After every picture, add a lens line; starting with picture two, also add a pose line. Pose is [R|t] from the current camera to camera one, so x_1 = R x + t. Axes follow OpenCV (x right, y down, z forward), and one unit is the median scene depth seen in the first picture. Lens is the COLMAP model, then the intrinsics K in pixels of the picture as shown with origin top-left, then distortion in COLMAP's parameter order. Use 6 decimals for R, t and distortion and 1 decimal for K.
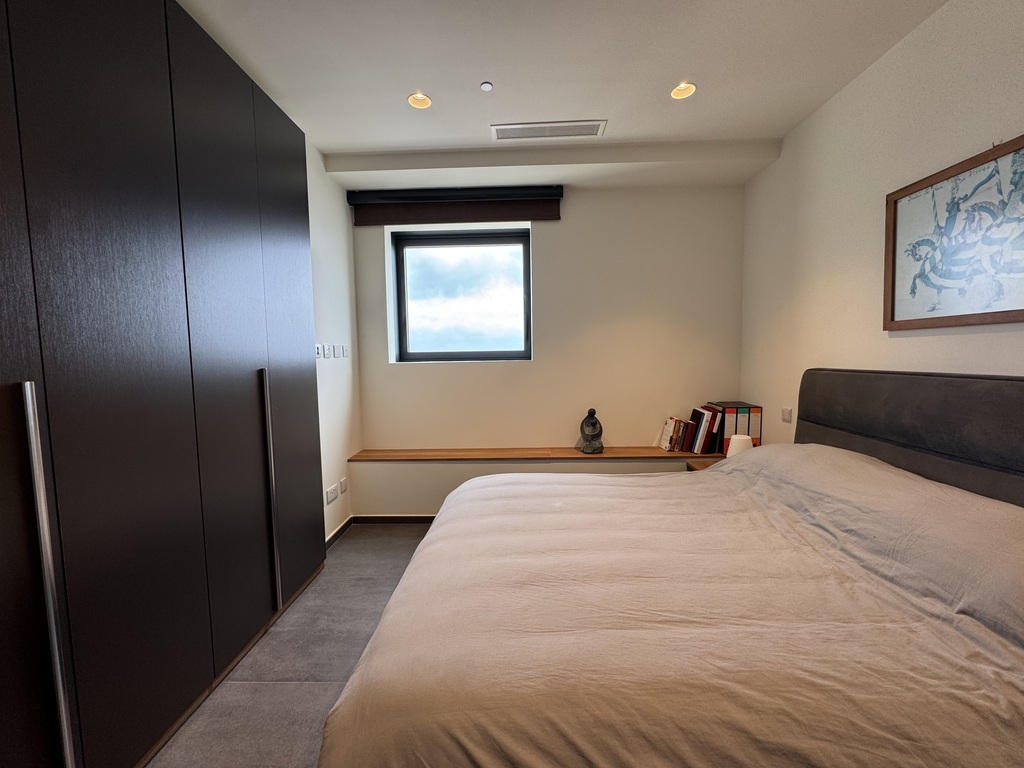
lens RADIAL K [[407.7, 0, 510.8], [0, 407.7, 384.0], [0, 0, 1]] dist [-0.003764, 0.000247]
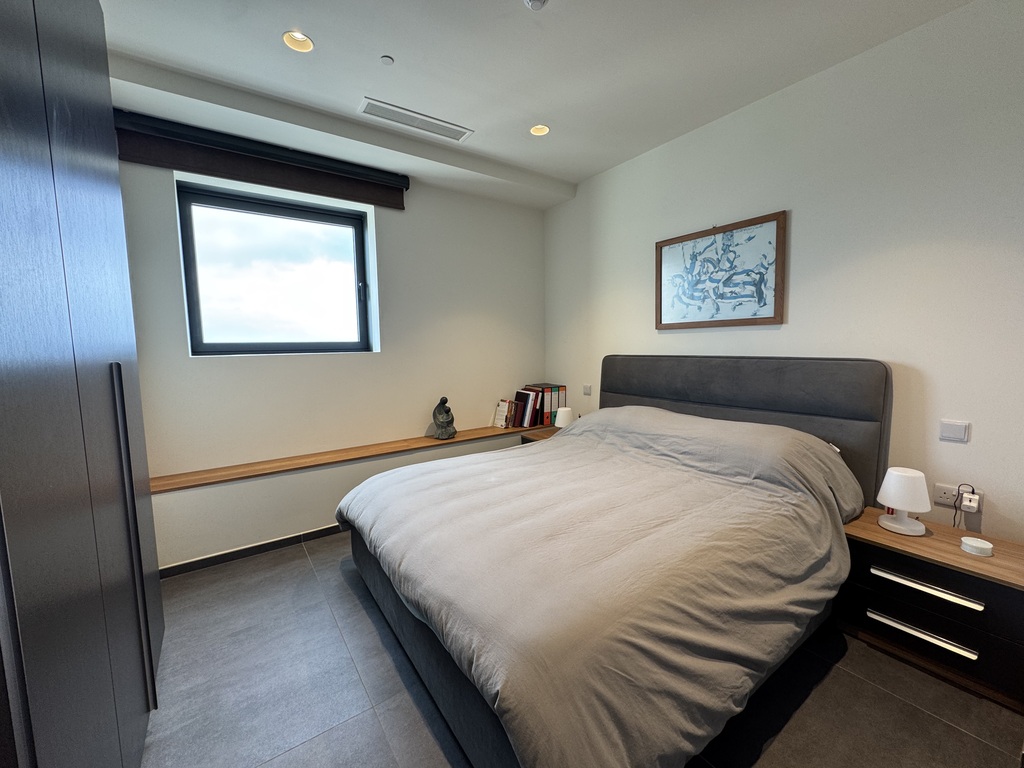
lens RADIAL K [[407.7, 0, 513.2], [0, 407.7, 384.0], [0, 0, 1]] dist [-0.003764, 0.000247]
pose [[0.800032, -0.054459, 0.597481, -0.534063], [0.045956, 0.998508, 0.029477, 0.007171], [-0.598195, 0.003875, 0.801341, 0.085173]]
